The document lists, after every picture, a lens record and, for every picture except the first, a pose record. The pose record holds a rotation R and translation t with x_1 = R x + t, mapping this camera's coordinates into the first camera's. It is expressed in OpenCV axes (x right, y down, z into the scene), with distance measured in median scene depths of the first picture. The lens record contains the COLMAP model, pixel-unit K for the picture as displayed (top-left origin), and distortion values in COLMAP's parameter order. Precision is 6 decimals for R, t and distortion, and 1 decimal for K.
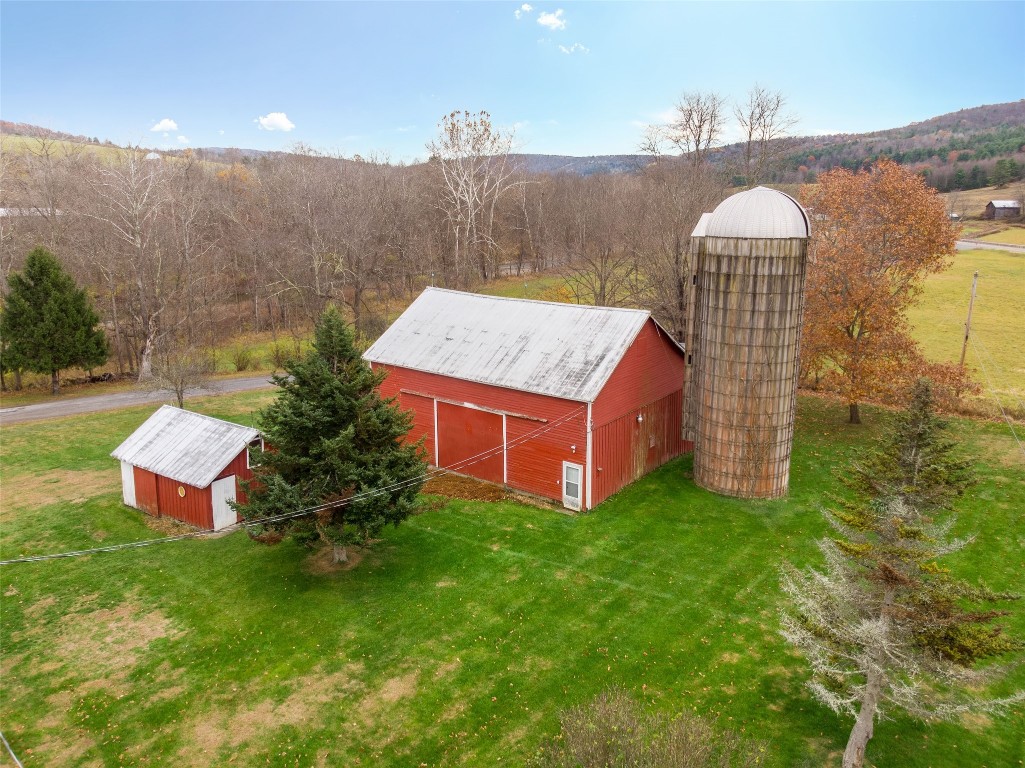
lens RADIAL K [[763.2, 0, 518.8], [0, 763.2, 370.0], [0, 0, 1]] dist [0.009373, -0.002421]
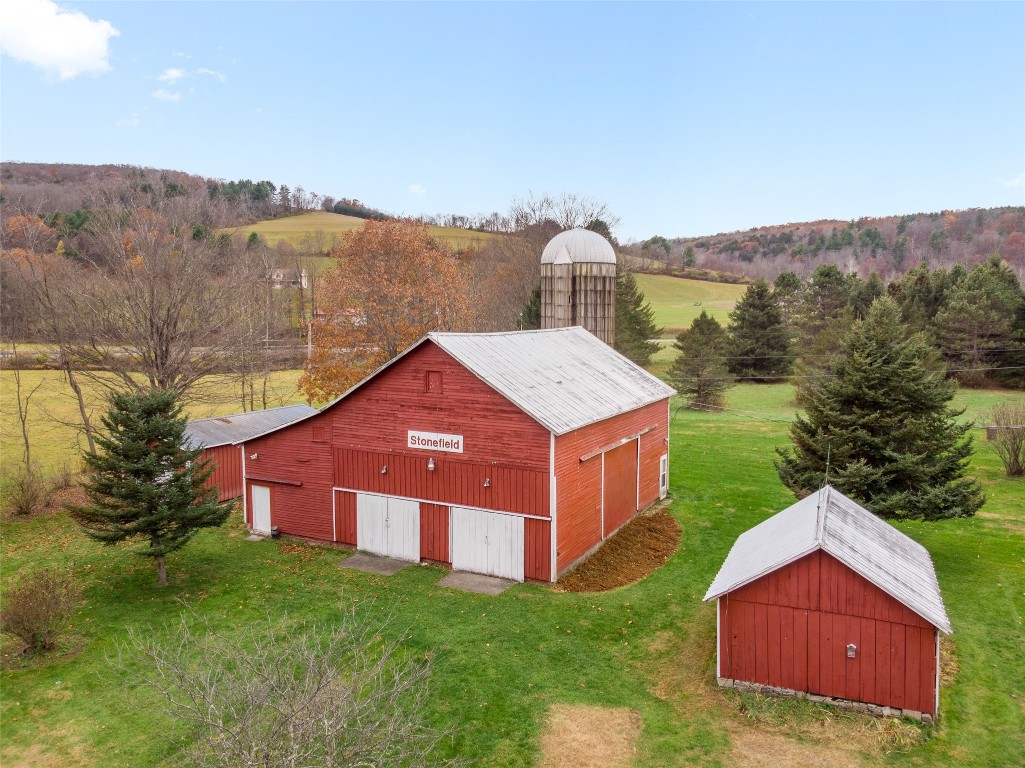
lens RADIAL K [[763.2, 0, 518.8], [0, 763.2, 370.0], [0, 0, 1]] dist [0.009373, -0.002421]
pose [[-0.155772, -0.092665, 0.983437, -1.002552], [0.218974, 0.967580, 0.125856, -0.190882], [-0.963216, 0.234952, -0.130431, 1.339730]]
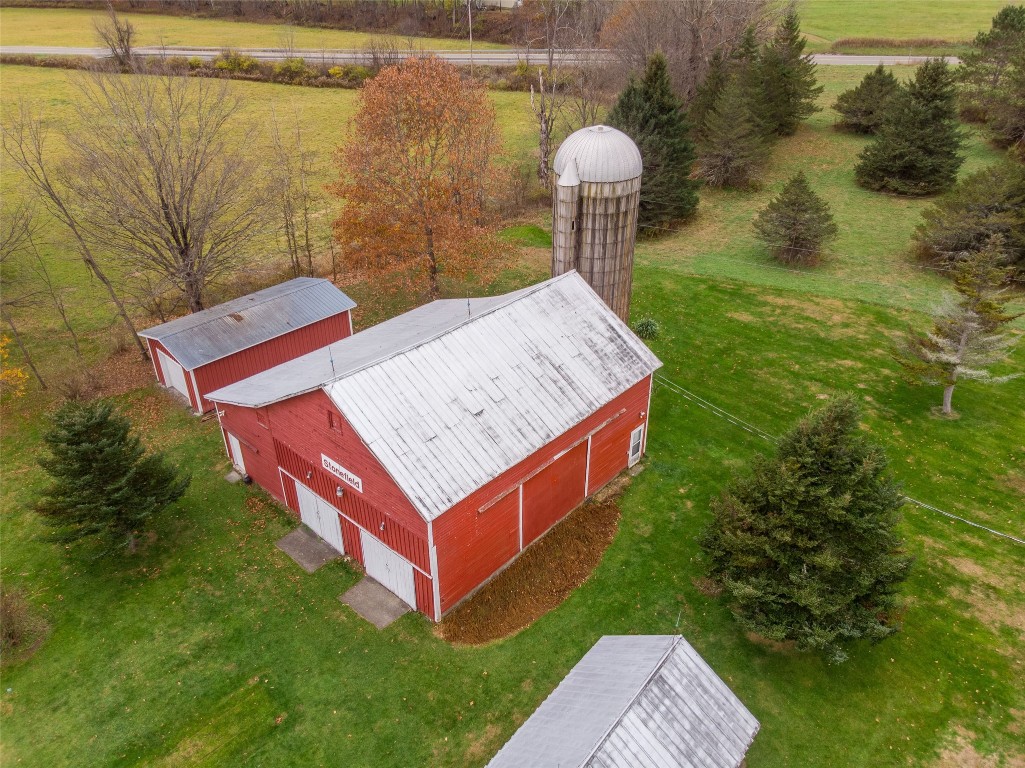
lens RADIAL K [[763.2, 0, 518.8], [0, 763.2, 370.0], [0, 0, 1]] dist [0.009373, -0.002421]
pose [[0.092298, -0.505128, 0.858095, -0.827063], [0.219833, 0.850846, 0.477216, -0.496006], [-0.971162, 0.144591, 0.189575, 0.961567]]
